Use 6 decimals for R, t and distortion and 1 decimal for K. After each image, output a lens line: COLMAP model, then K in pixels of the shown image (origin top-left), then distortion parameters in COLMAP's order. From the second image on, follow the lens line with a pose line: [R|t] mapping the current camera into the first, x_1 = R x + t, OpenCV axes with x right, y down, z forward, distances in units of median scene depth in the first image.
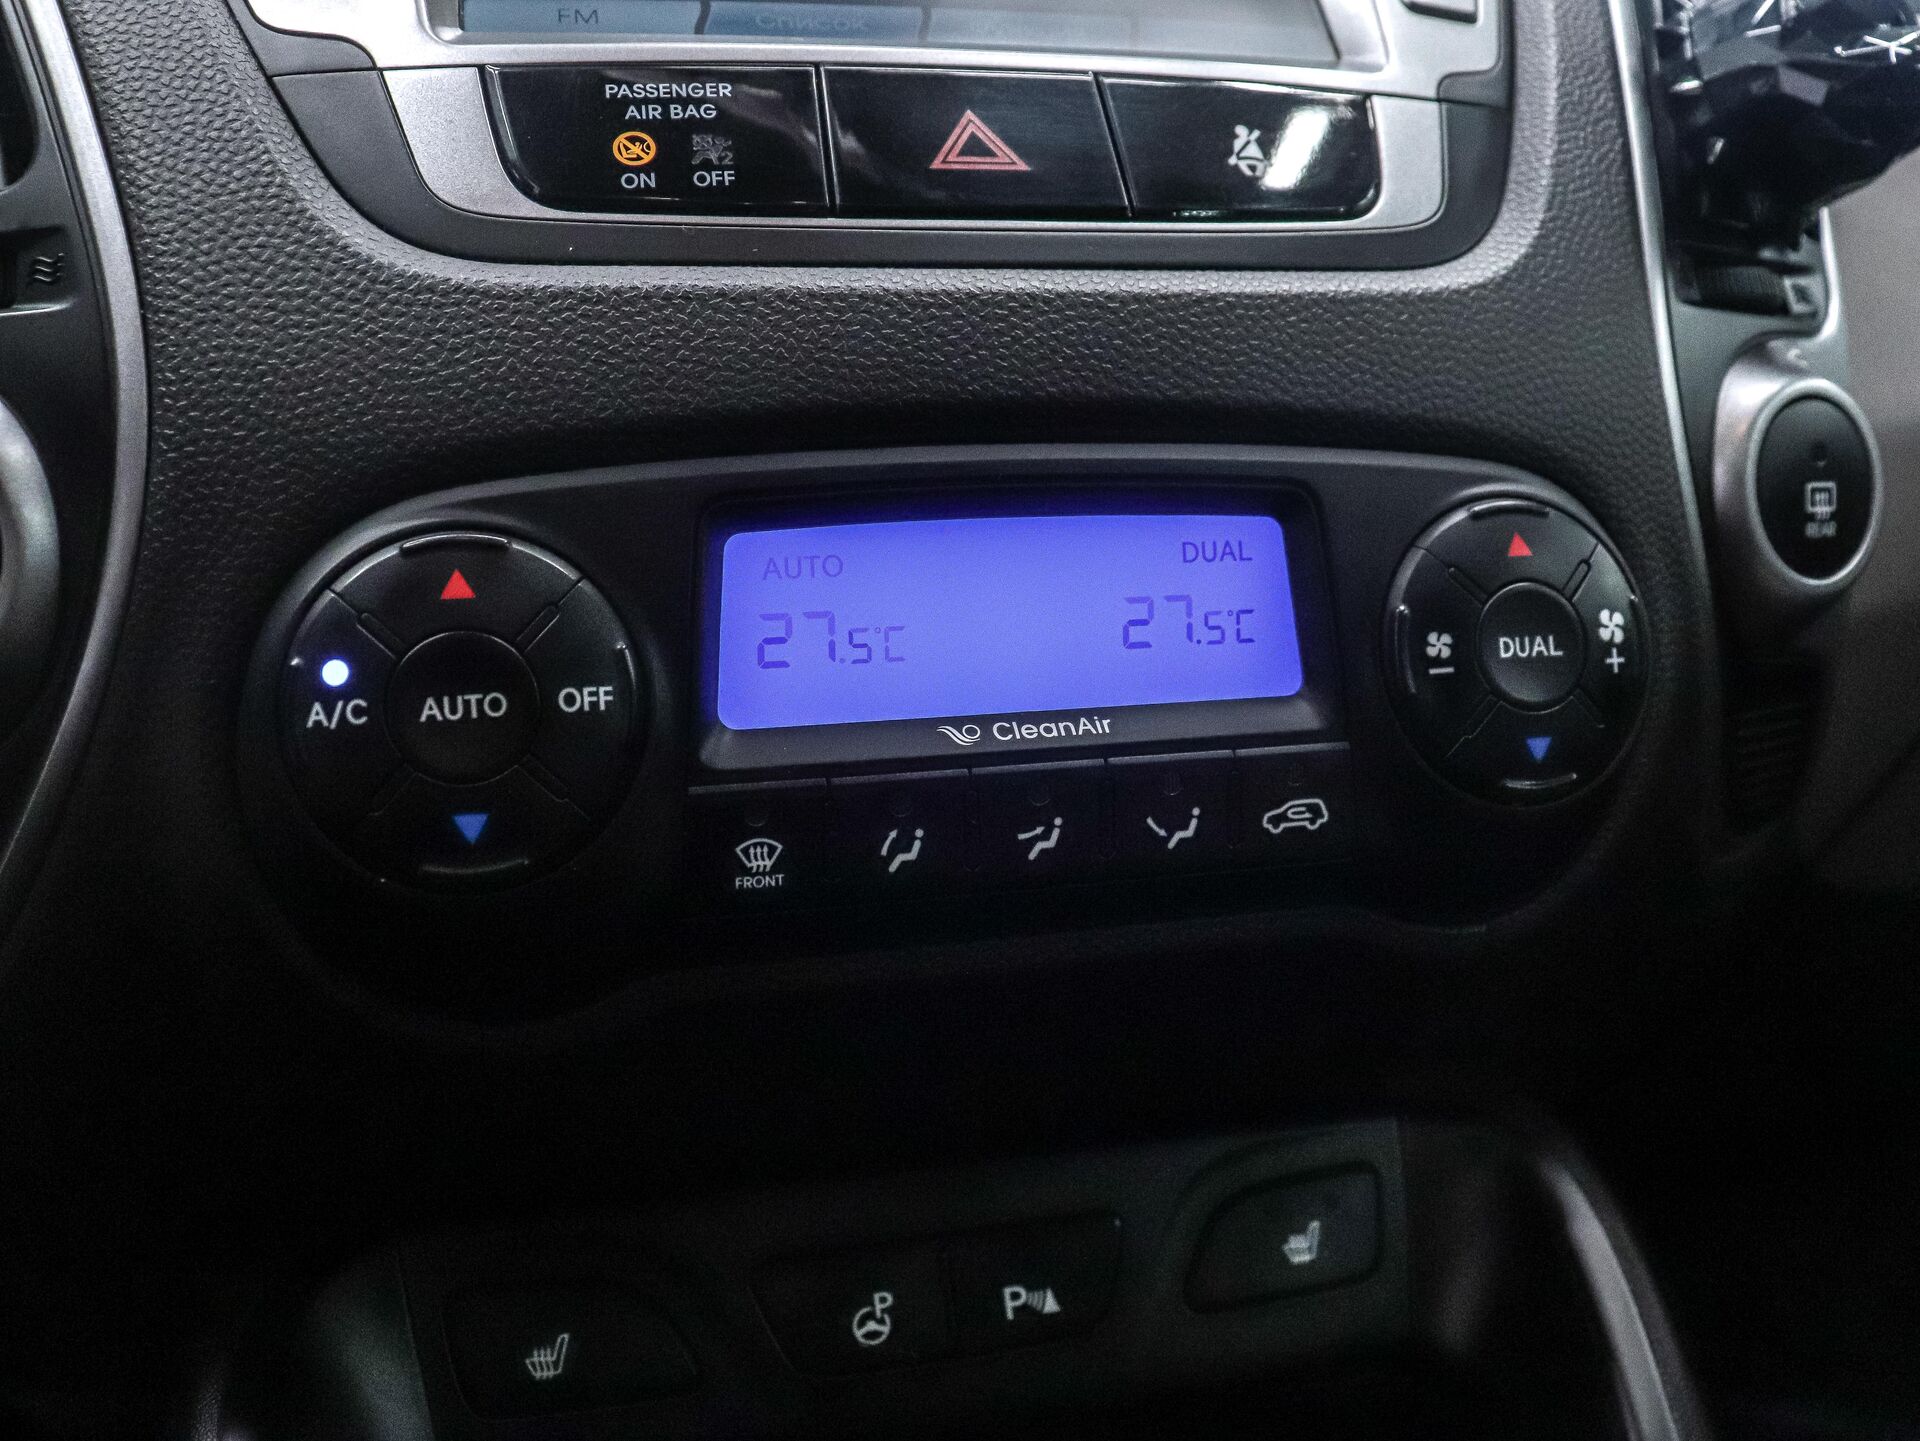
lens RADIAL K [[1758.6, 0, 980.7], [0, 1758.6, 703.5], [0, 0, 1]] dist [-0.180160, 0.136255]
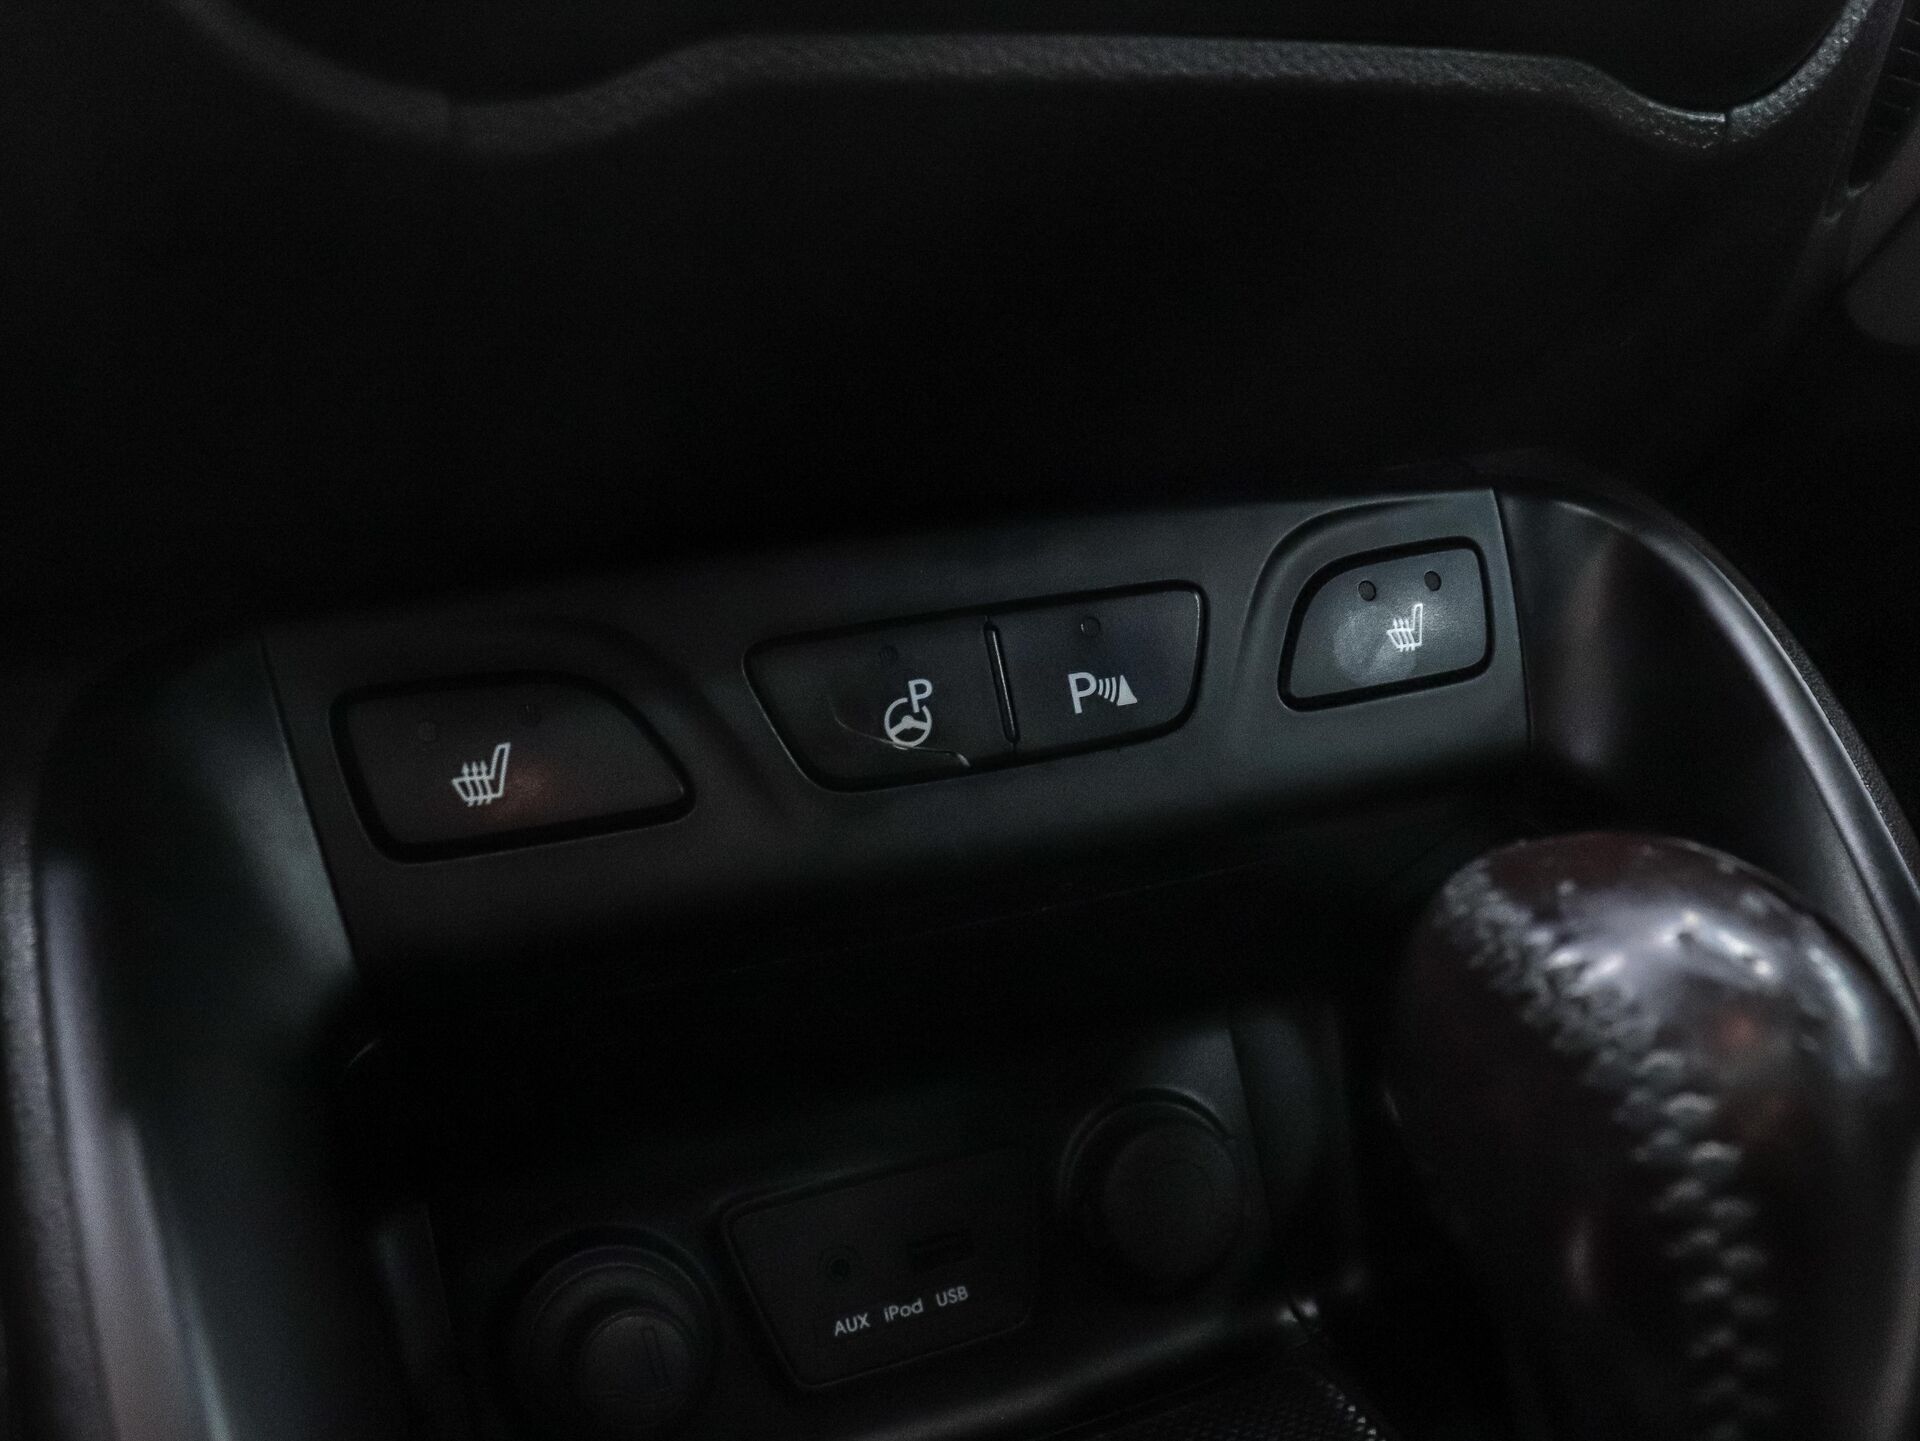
lens RADIAL K [[1758.6, 0, 957.6], [0, 1758.6, 713.7], [0, 0, 1]] dist [-0.180160, 0.136255]
pose [[0.988681, -0.046147, 0.142759, -0.182821], [0.024901, 0.988797, 0.147177, 0.292614], [-0.147951, -0.141956, 0.978754, 0.284148]]
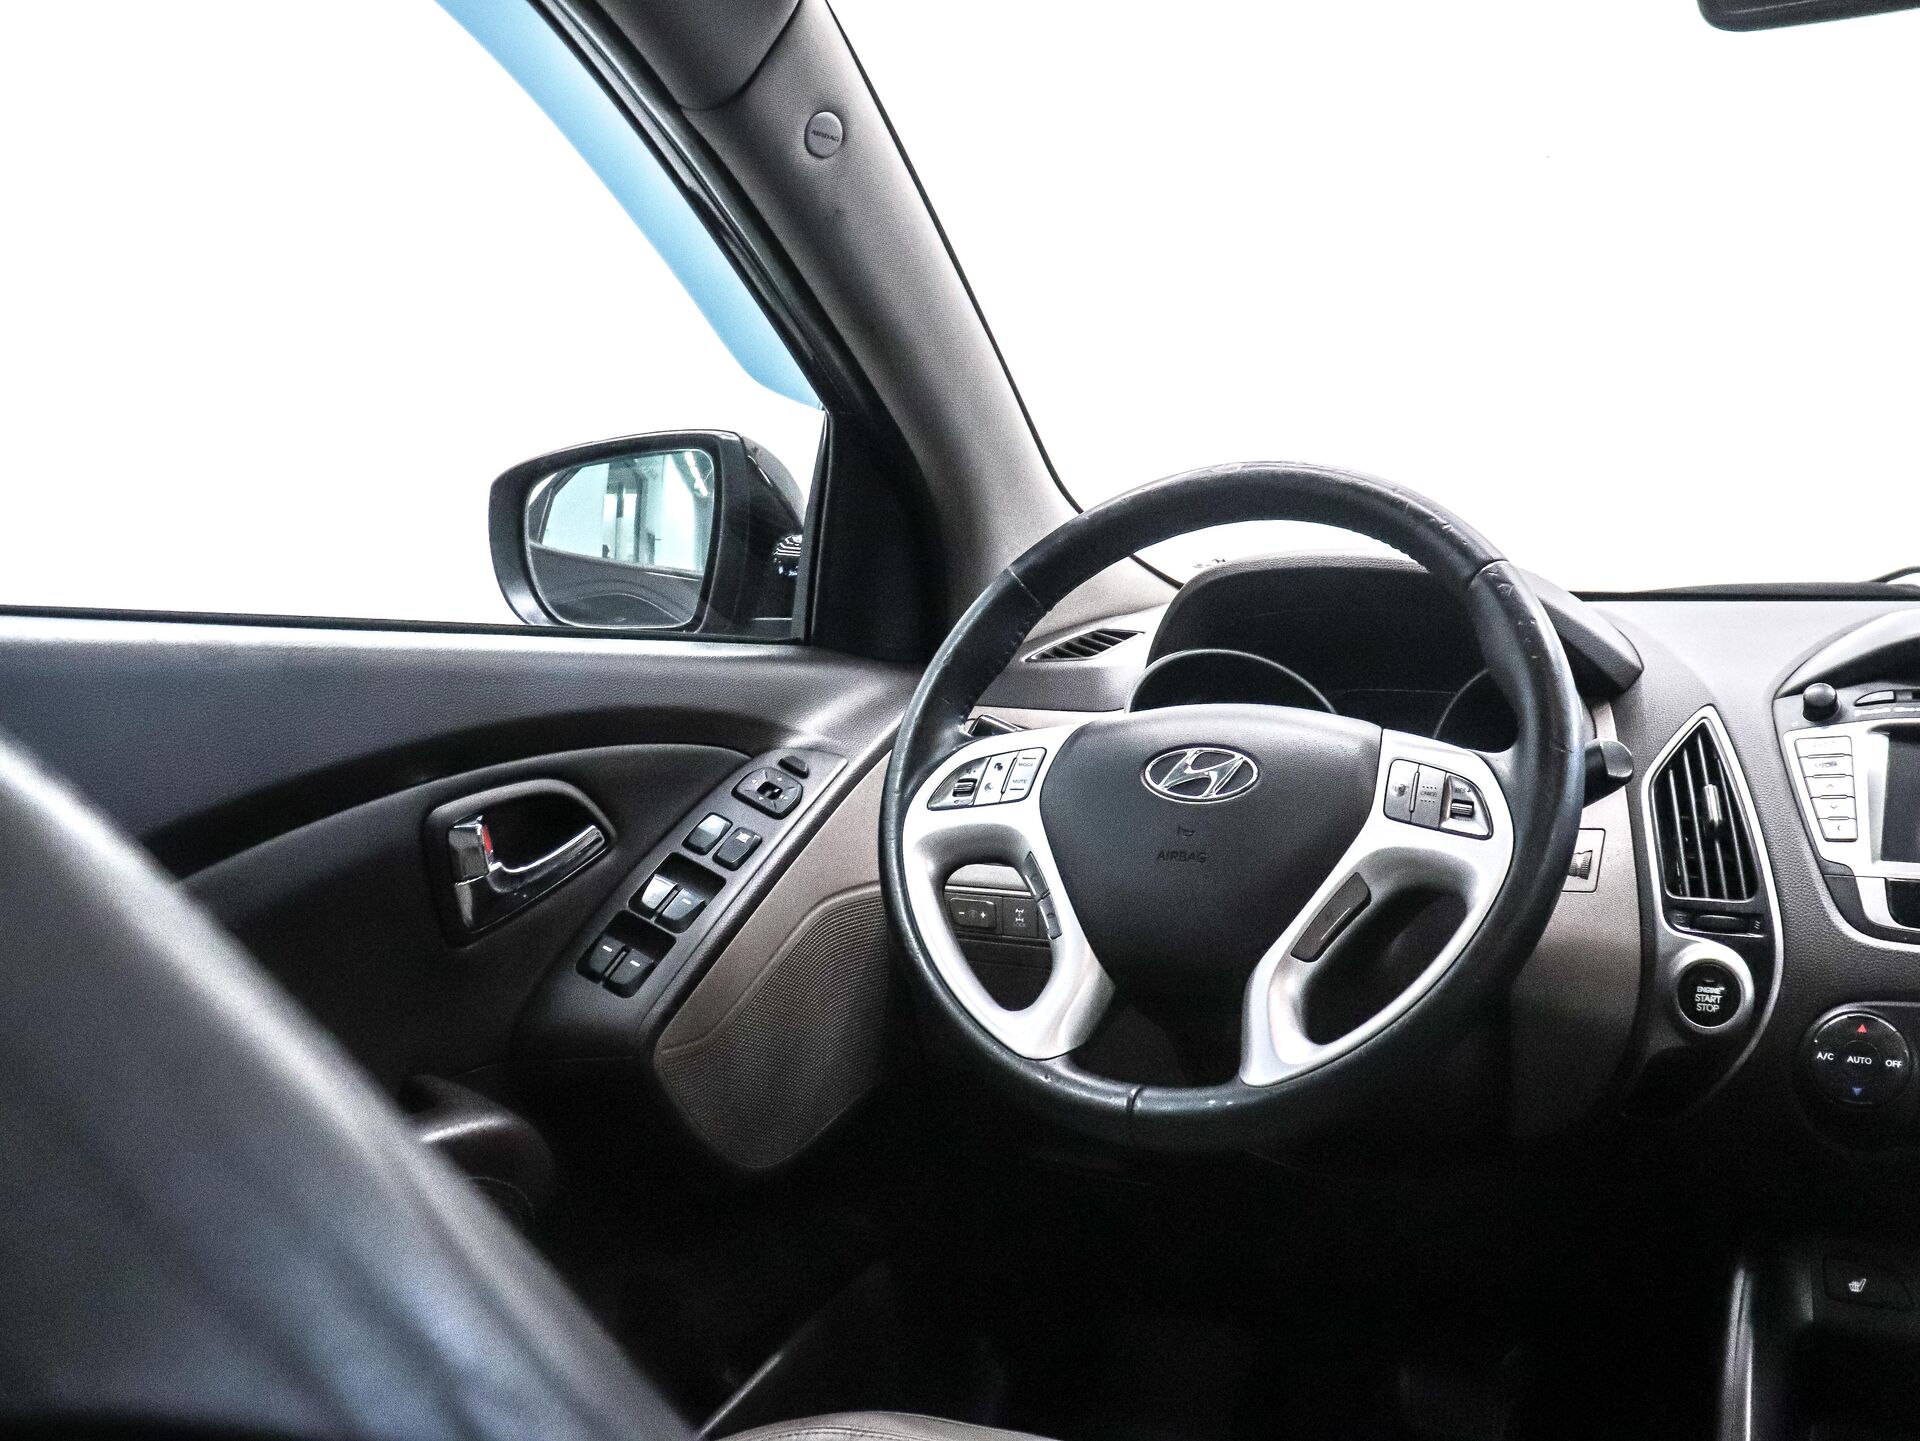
lens RADIAL K [[1758.6, 0, 953.8], [0, 1758.6, 723.9], [0, 0, 1]] dist [-0.180160, 0.136255]
pose [[0.690422, 0.048826, -0.721757, 0.800955], [-0.170176, 0.980683, -0.096446, -0.022739], [0.703105, 0.189414, 0.685394, -2.571481]]
